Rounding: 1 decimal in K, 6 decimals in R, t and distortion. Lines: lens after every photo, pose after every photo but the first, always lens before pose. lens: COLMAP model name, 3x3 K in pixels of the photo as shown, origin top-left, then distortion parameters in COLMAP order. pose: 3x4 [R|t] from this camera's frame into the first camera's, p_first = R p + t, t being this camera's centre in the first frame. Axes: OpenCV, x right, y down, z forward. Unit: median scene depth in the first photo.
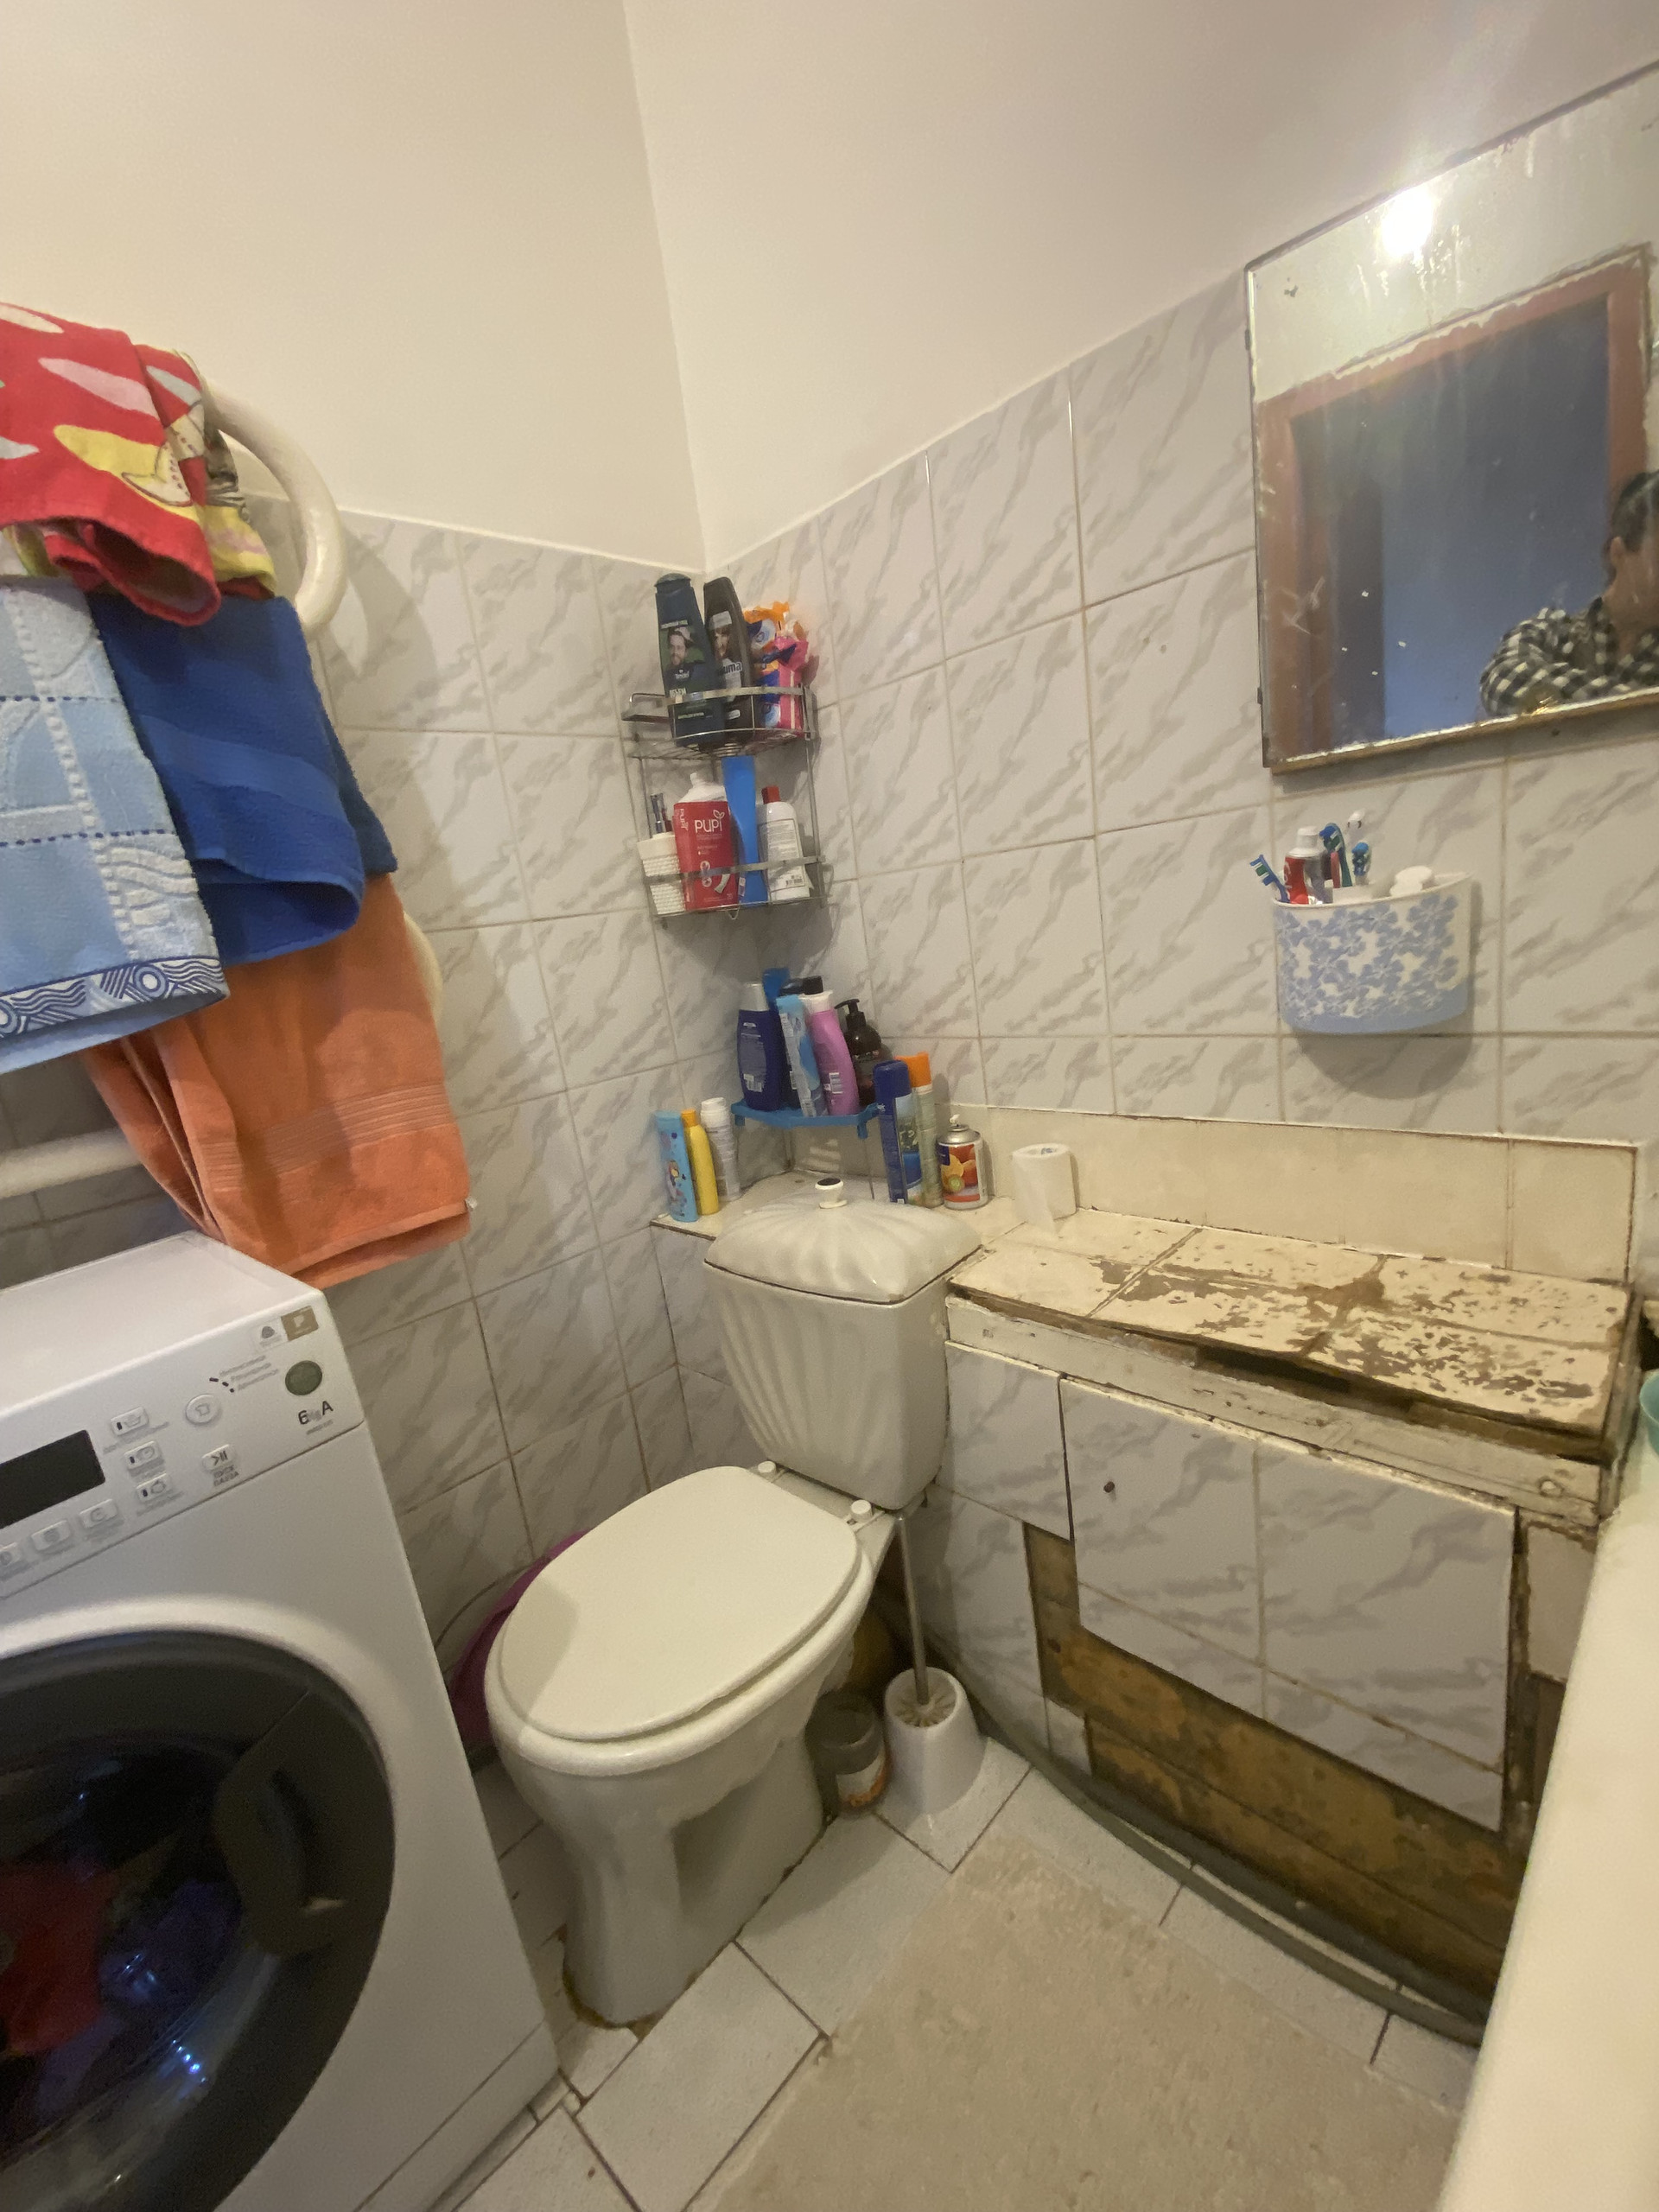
lens RADIAL K [[892.4, 0, 826.3], [0, 892.4, 1109.7], [0, 0, 1]] dist [0.015834, -0.018011]
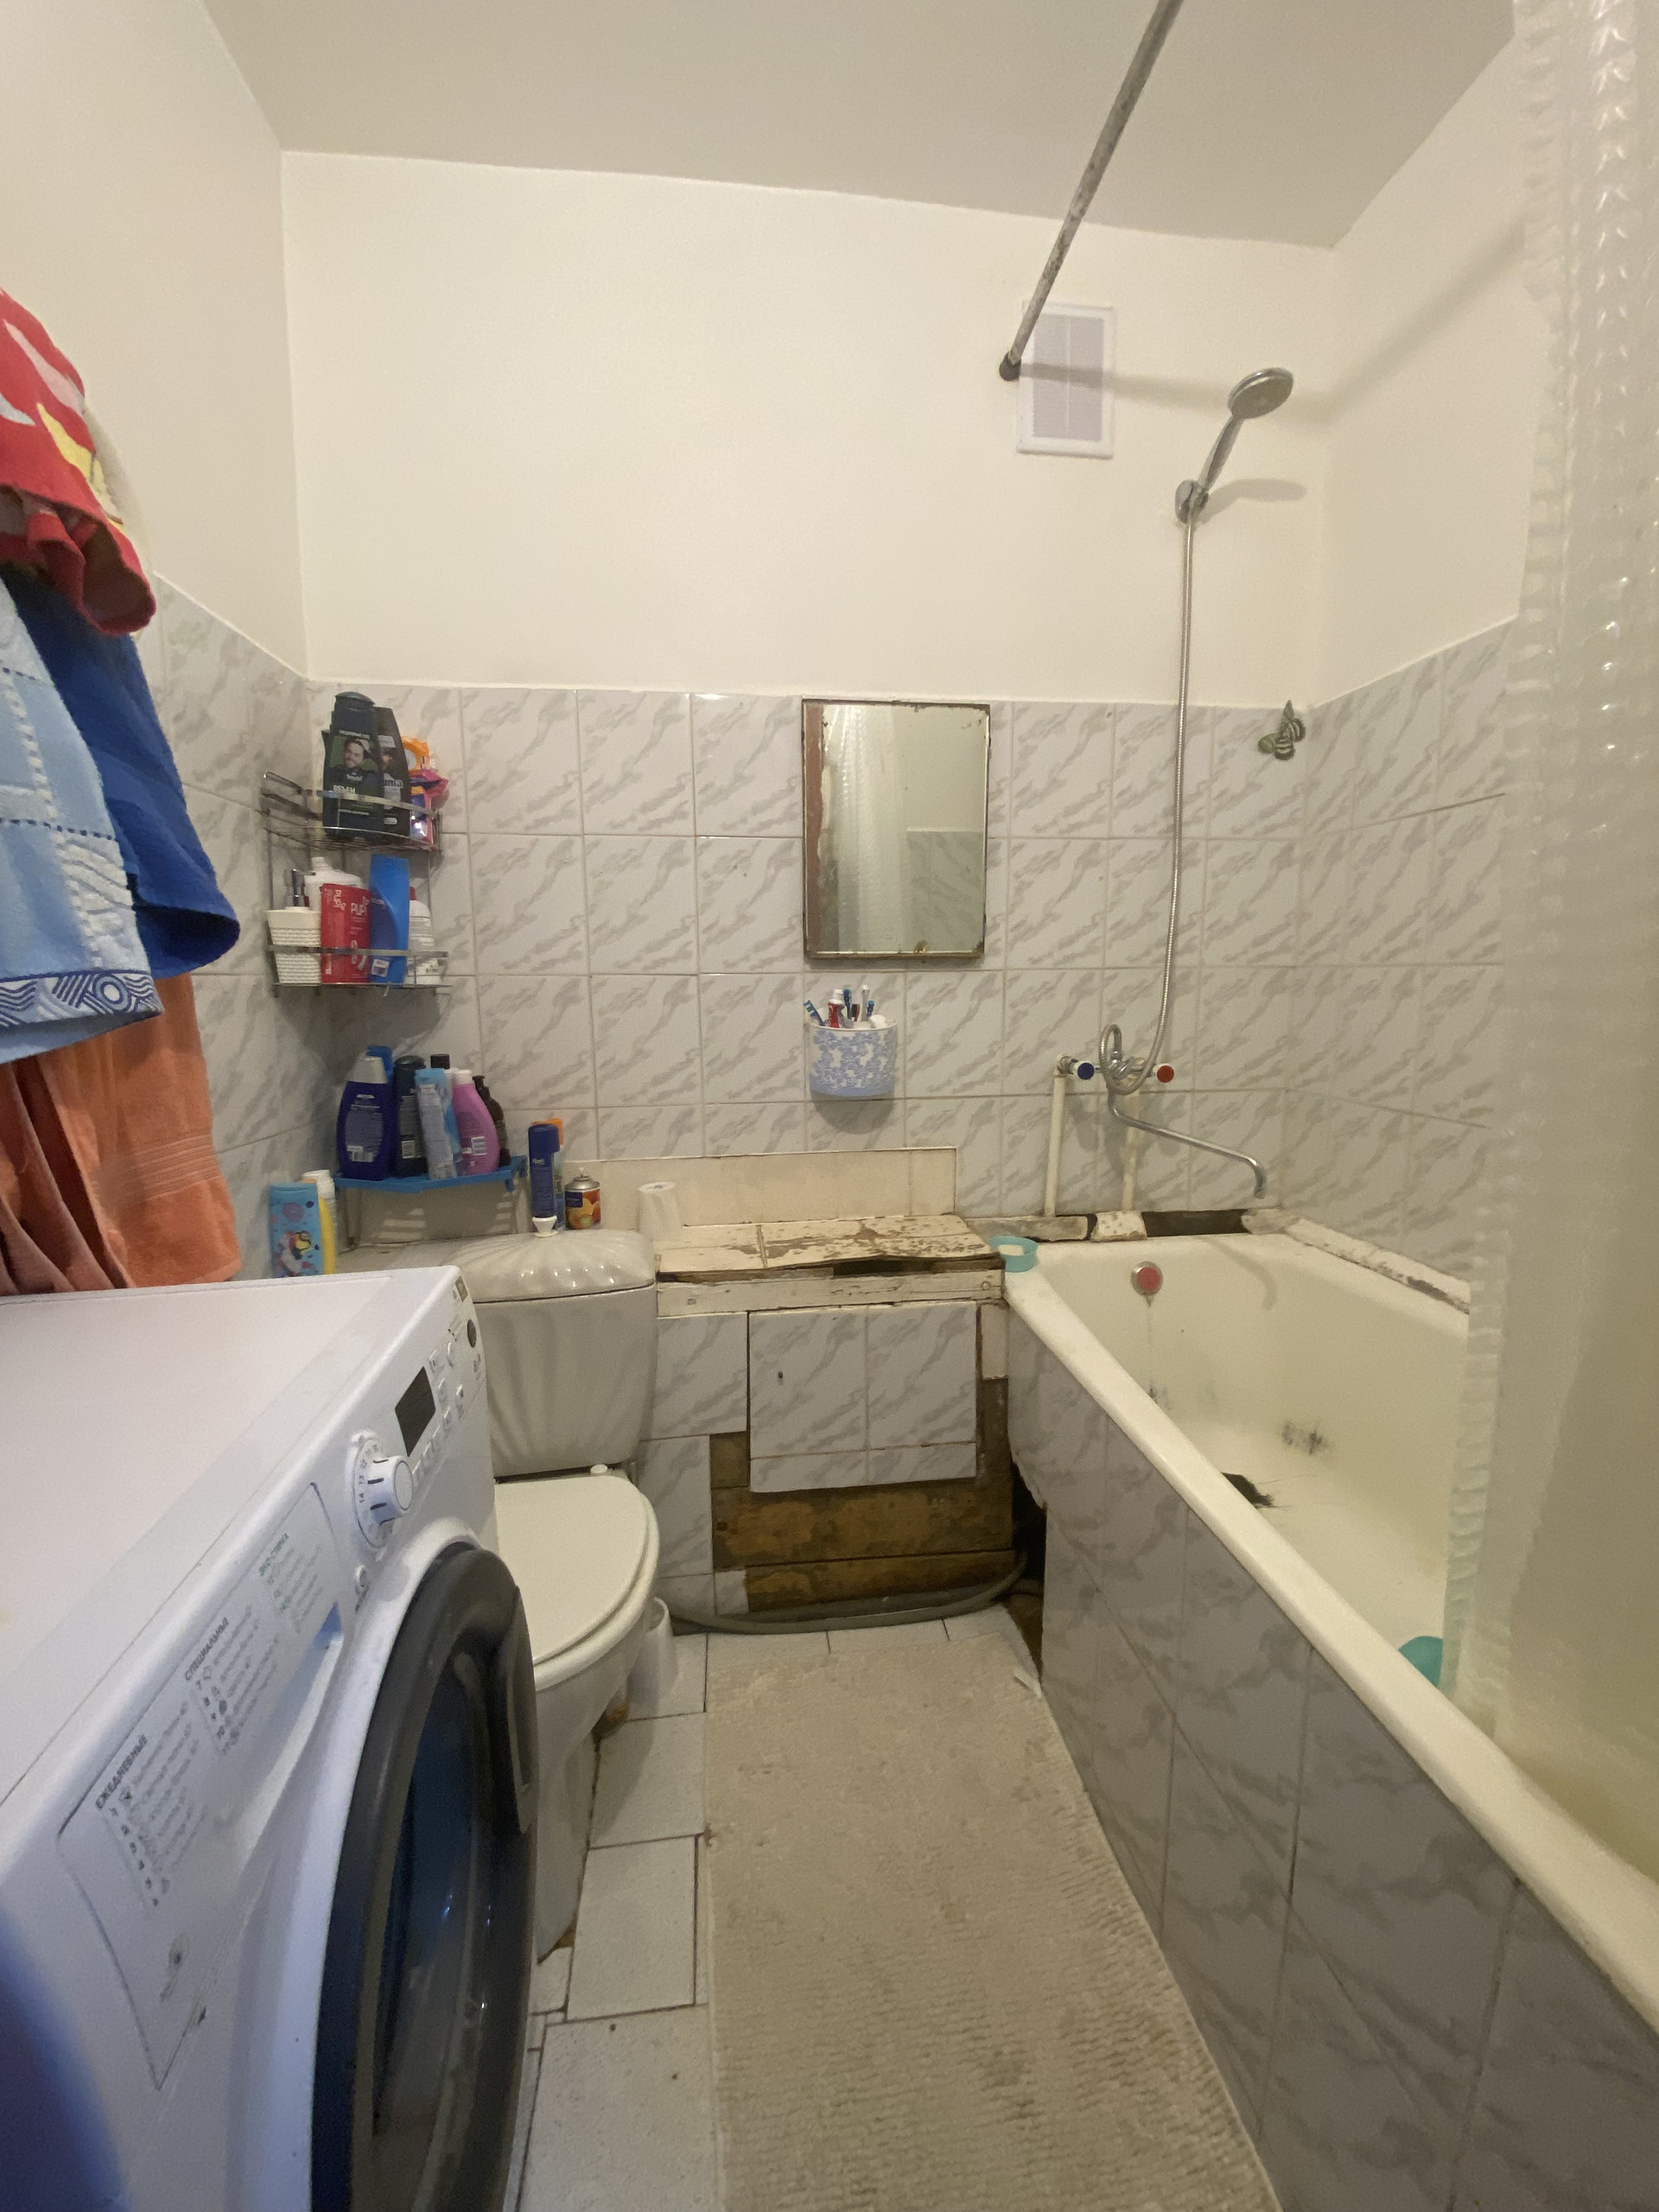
lens RADIAL K [[892.4, 0, 839.2], [0, 892.4, 1105.9], [0, 0, 1]] dist [0.015834, -0.018011]
pose [[0.611563, 0.023416, 0.790850, -0.913575], [0.097645, 0.989687, -0.104812, 0.126422], [-0.785148, 0.141321, 0.602969, -0.113400]]
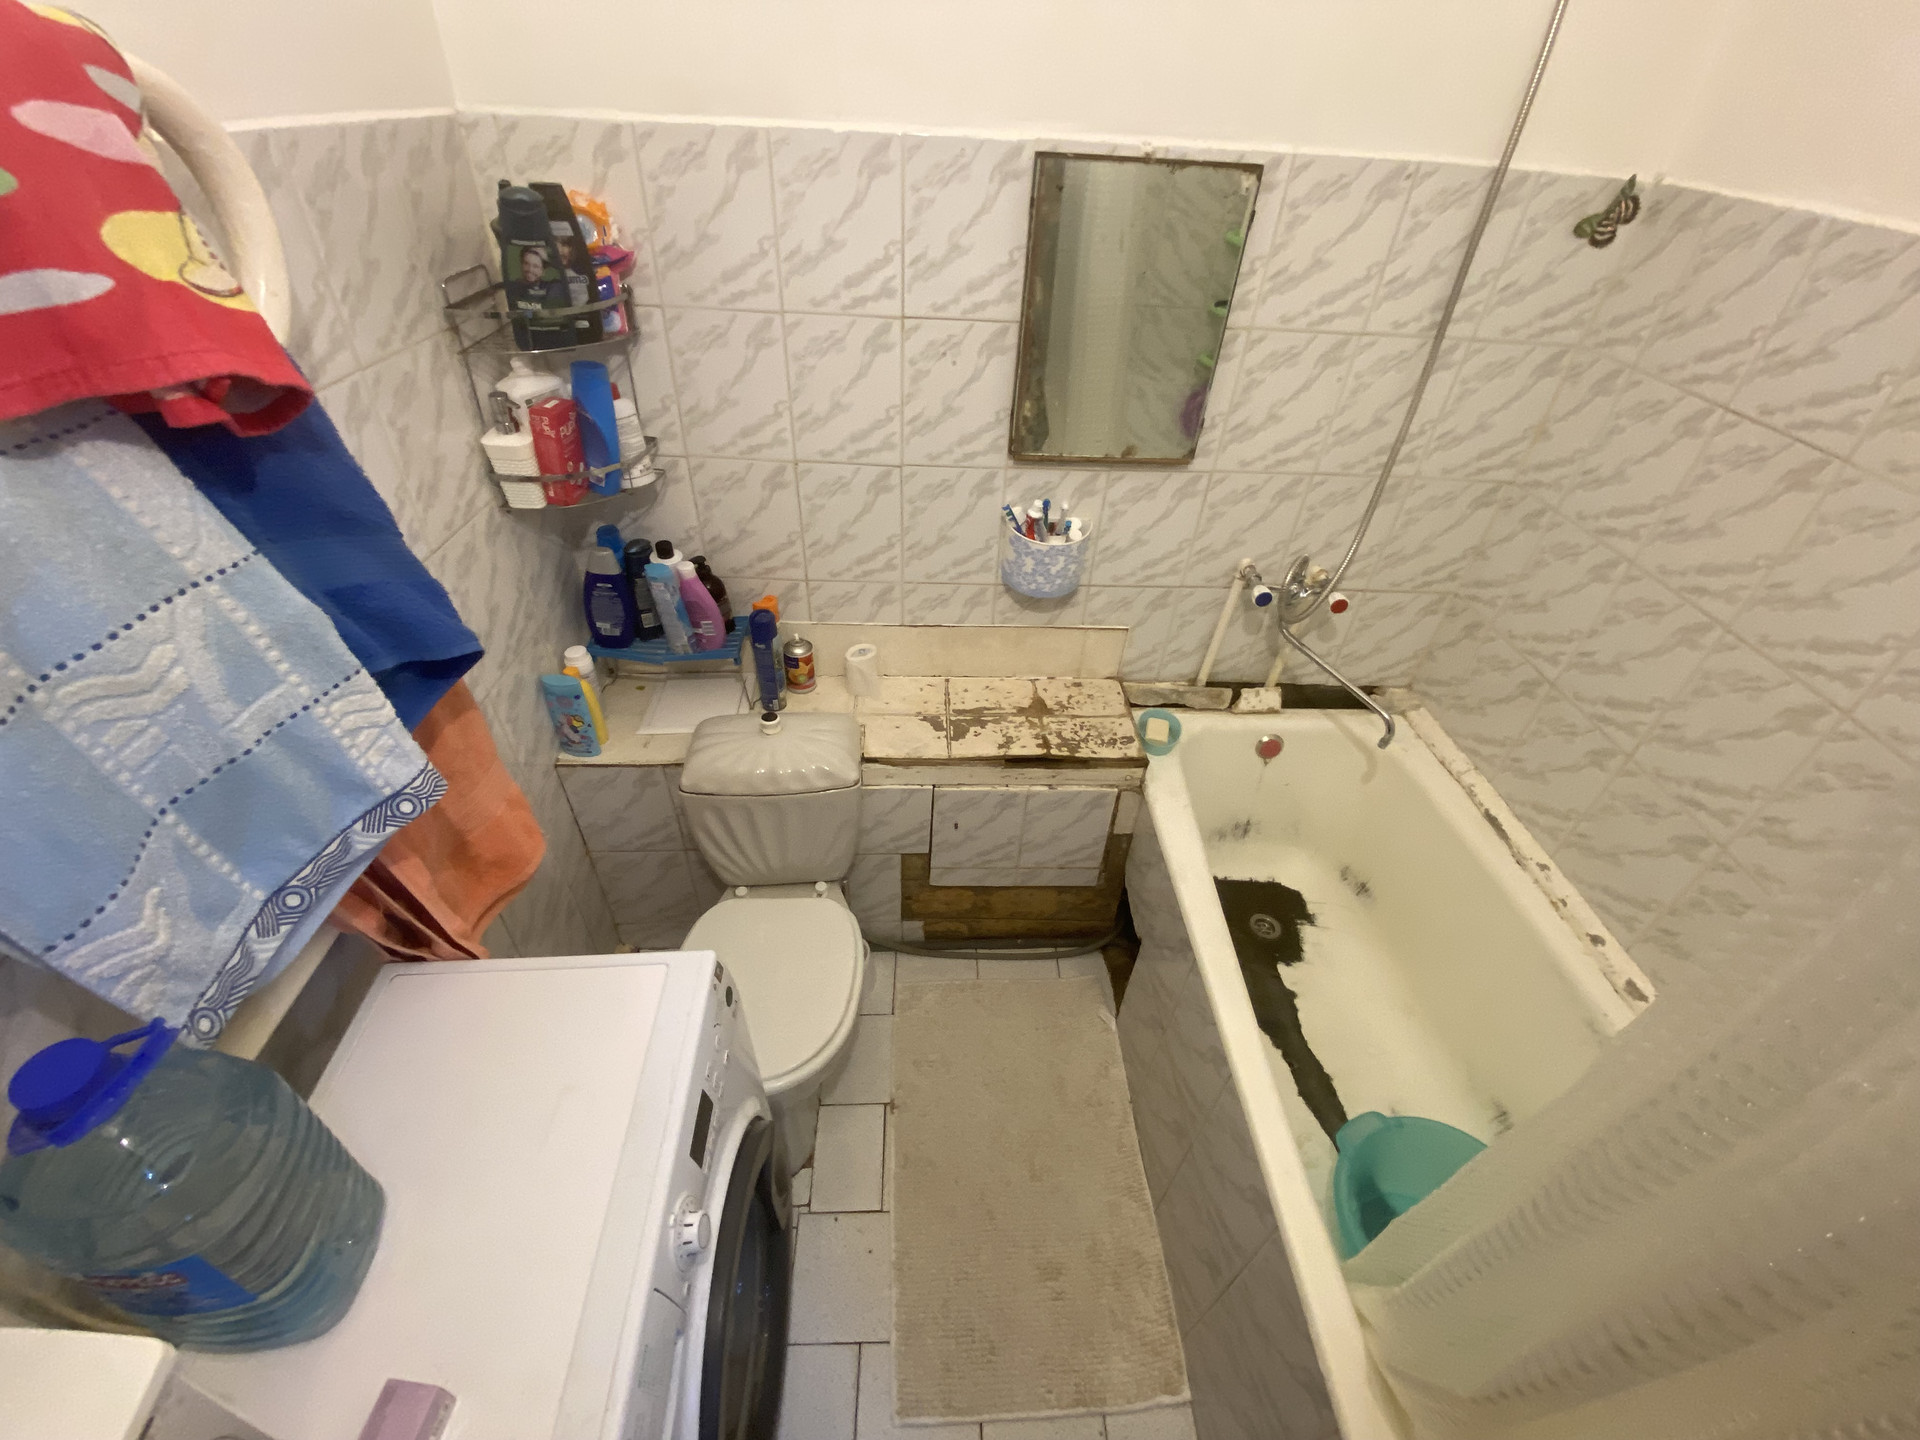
lens RADIAL K [[774.6, 0, 966.1], [0, 774.6, 720.4], [0, 0, 1]] dist [0.015834, -0.018011]
pose [[0.672636, -0.317938, 0.668189, -0.799787], [0.017948, 0.909734, 0.414803, -0.551880], [-0.739756, -0.267019, 0.617626, -0.051577]]
